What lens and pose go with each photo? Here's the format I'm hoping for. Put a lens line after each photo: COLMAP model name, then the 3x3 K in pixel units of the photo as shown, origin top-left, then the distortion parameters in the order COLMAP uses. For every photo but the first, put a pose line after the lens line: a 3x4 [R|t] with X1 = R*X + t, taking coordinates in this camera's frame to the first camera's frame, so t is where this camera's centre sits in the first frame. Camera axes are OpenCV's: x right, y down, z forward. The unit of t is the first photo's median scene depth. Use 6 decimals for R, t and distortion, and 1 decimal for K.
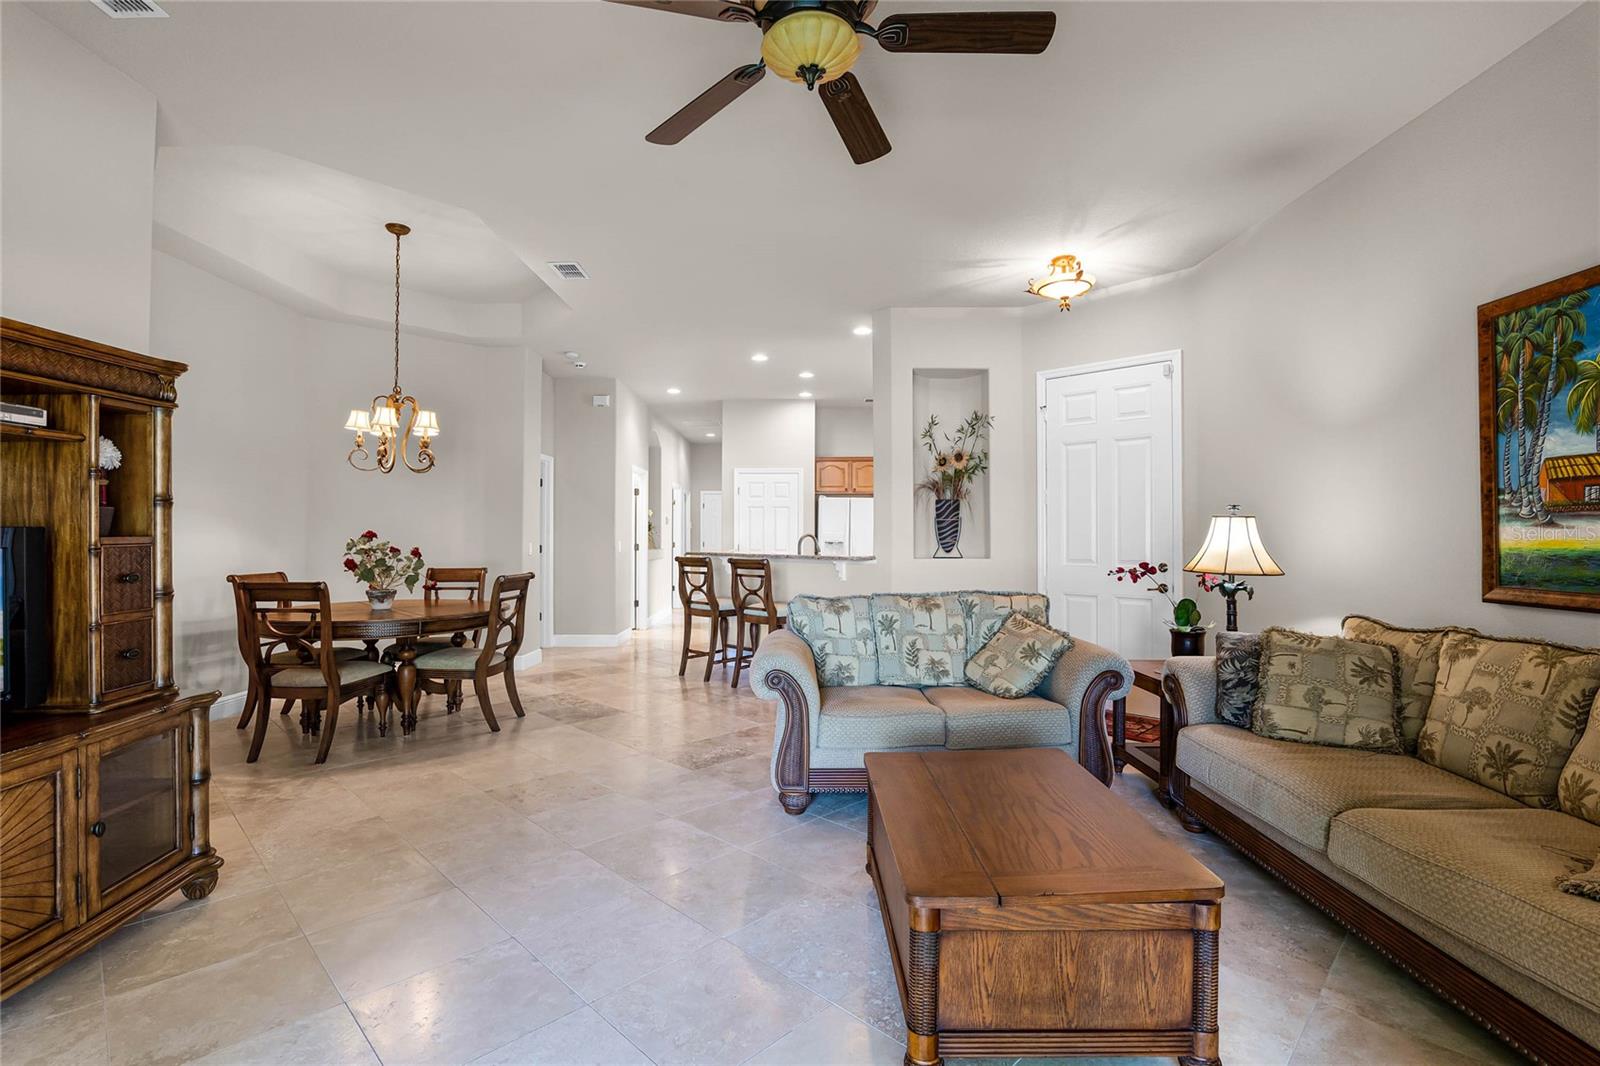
lens RADIAL K [[740.2, 0, 804.7], [0, 740.2, 525.2], [0, 0, 1]] dist [-0.026128, 0.006982]
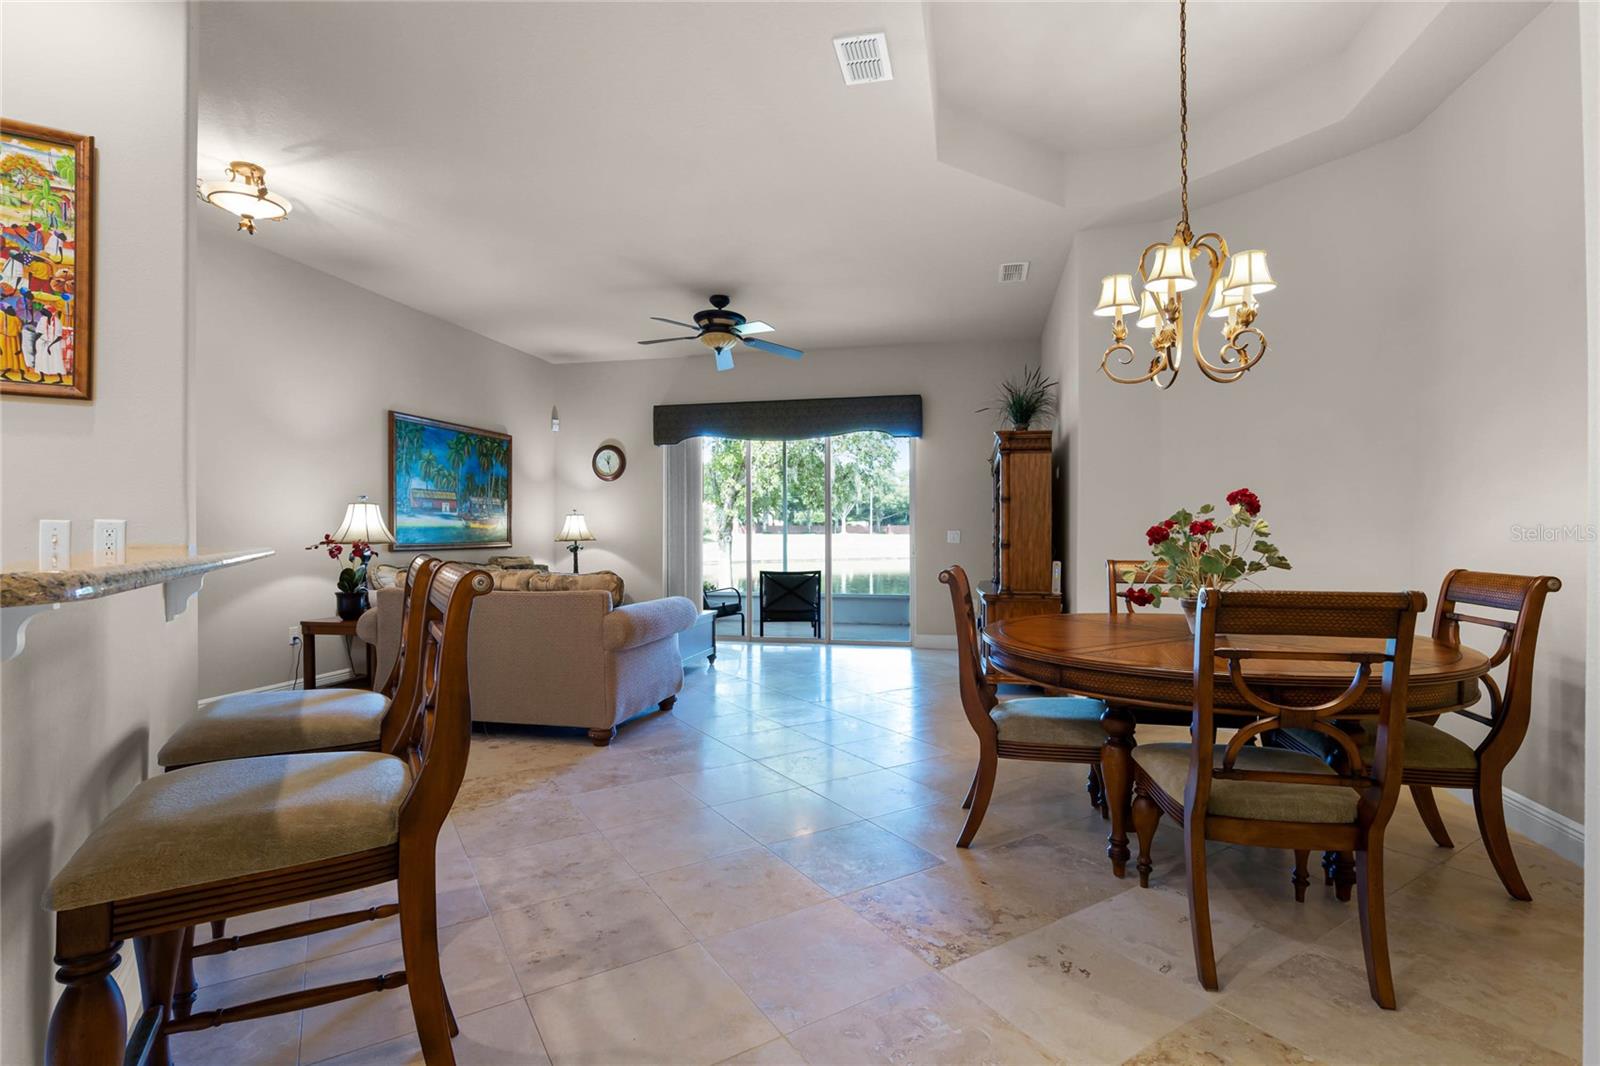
lens RADIAL K [[740.2, 0, 800.3], [0, 740.2, 533.5], [0, 0, 1]] dist [-0.026128, 0.006982]
pose [[-0.971966, 0.003171, 0.235101, -0.559262], [-0.000107, 0.999903, -0.013929, 0.064244], [-0.235122, -0.013563, -0.971871, 2.165577]]
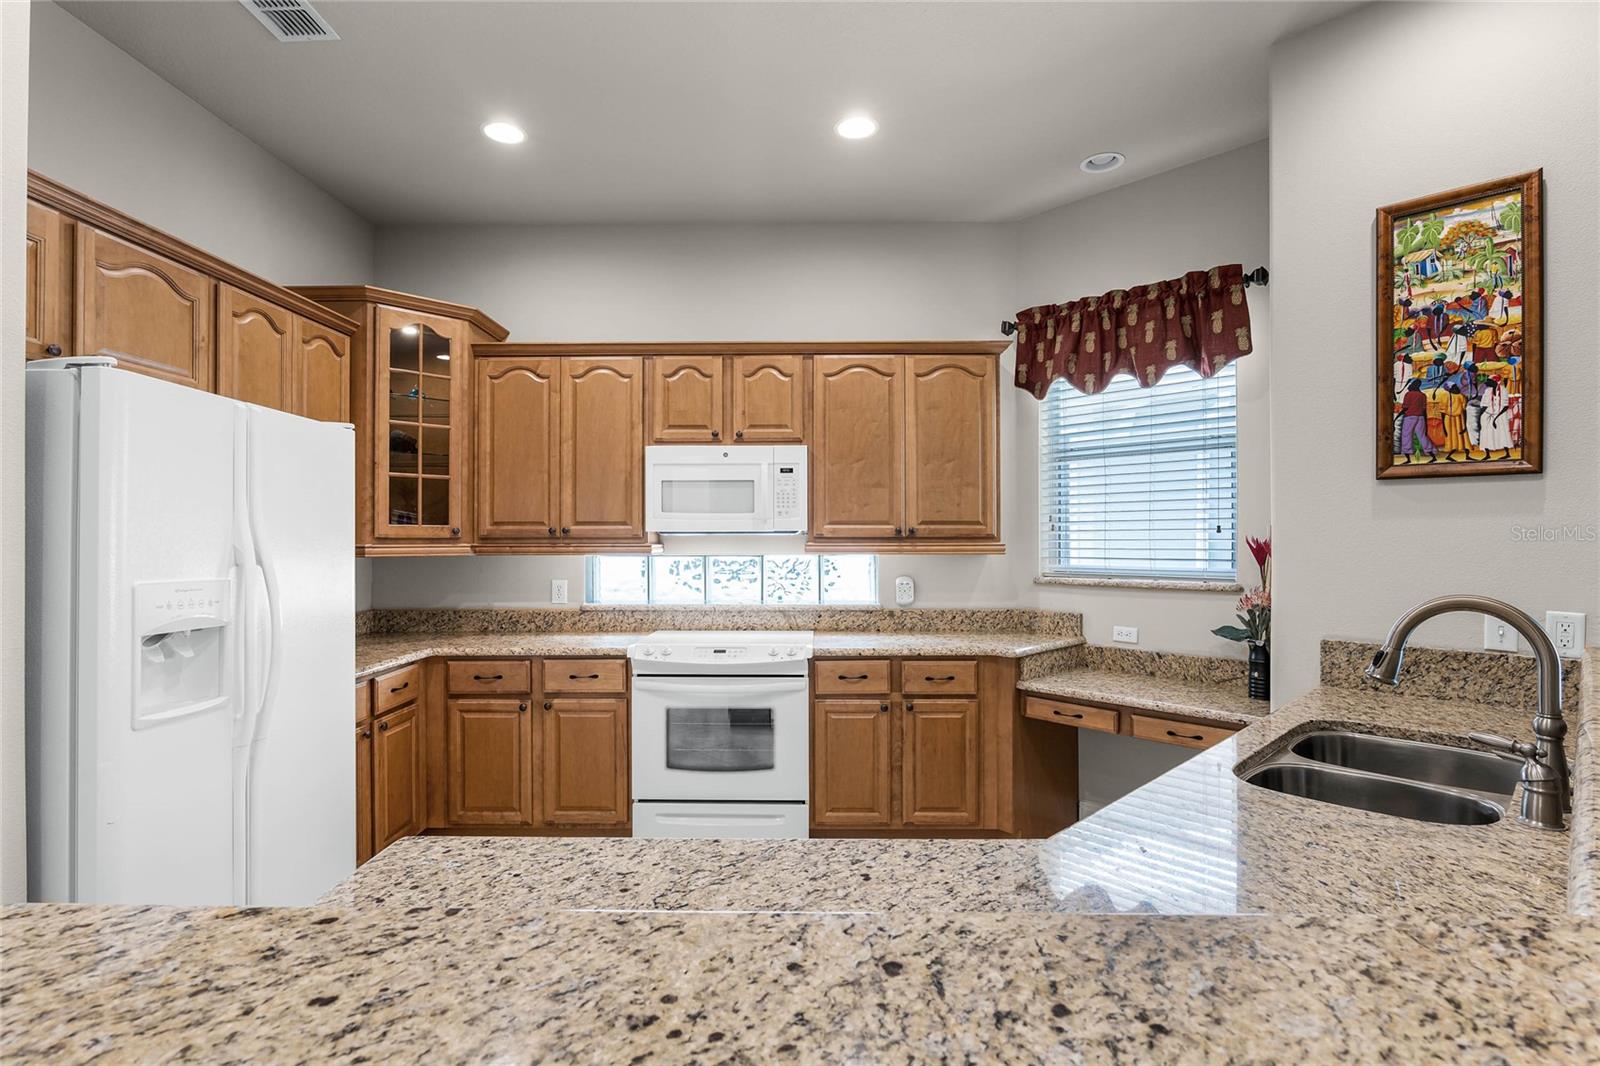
lens RADIAL K [[764.4, 0, 806.4], [0, 764.4, 534.1], [0, 0, 1]] dist [-0.013015, 0.003837]
pose [[0.014134, 0.006642, 0.999878, -0.386471], [-0.012934, 0.999895, -0.006459, -0.004587], [-0.999816, -0.012841, 0.014219, 2.243914]]
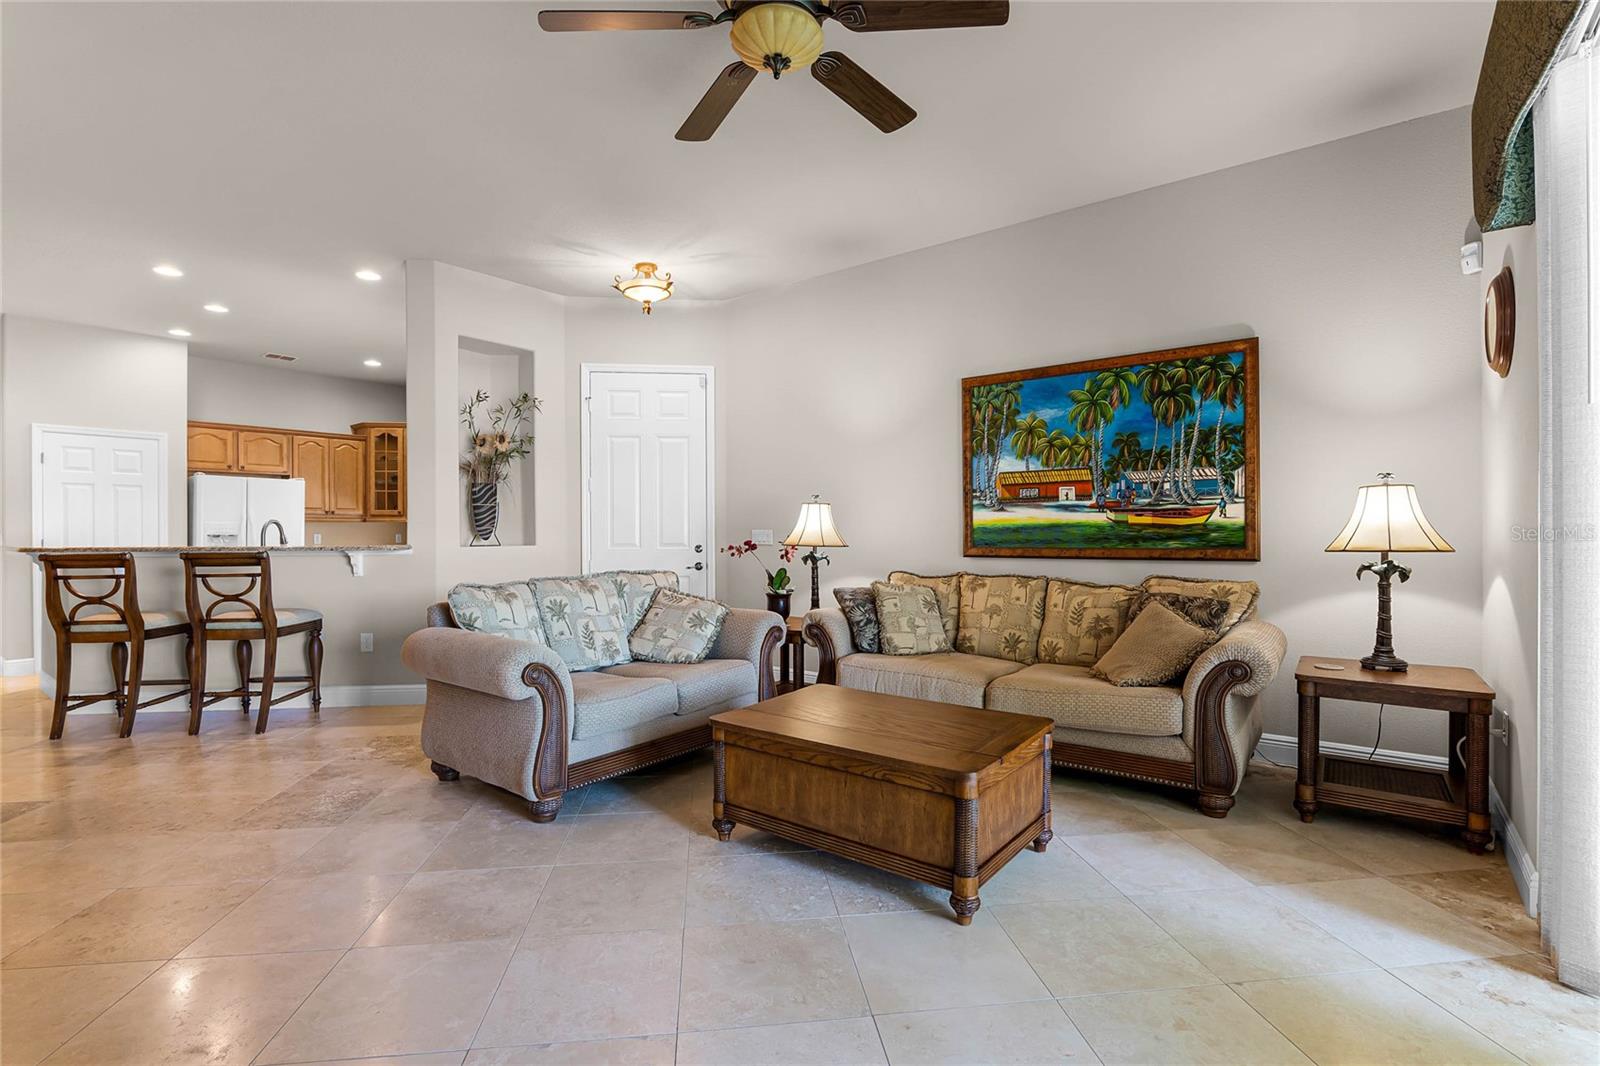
lens RADIAL K [[740.2, 0, 803.3], [0, 740.2, 531.6], [0, 0, 1]] dist [-0.026128, 0.006982]
pose [[0.616304, -0.002483, 0.787504, -0.484888], [-0.005572, 0.999956, 0.007513, 0.028578], [-0.787488, -0.009018, 0.616264, 0.191828]]
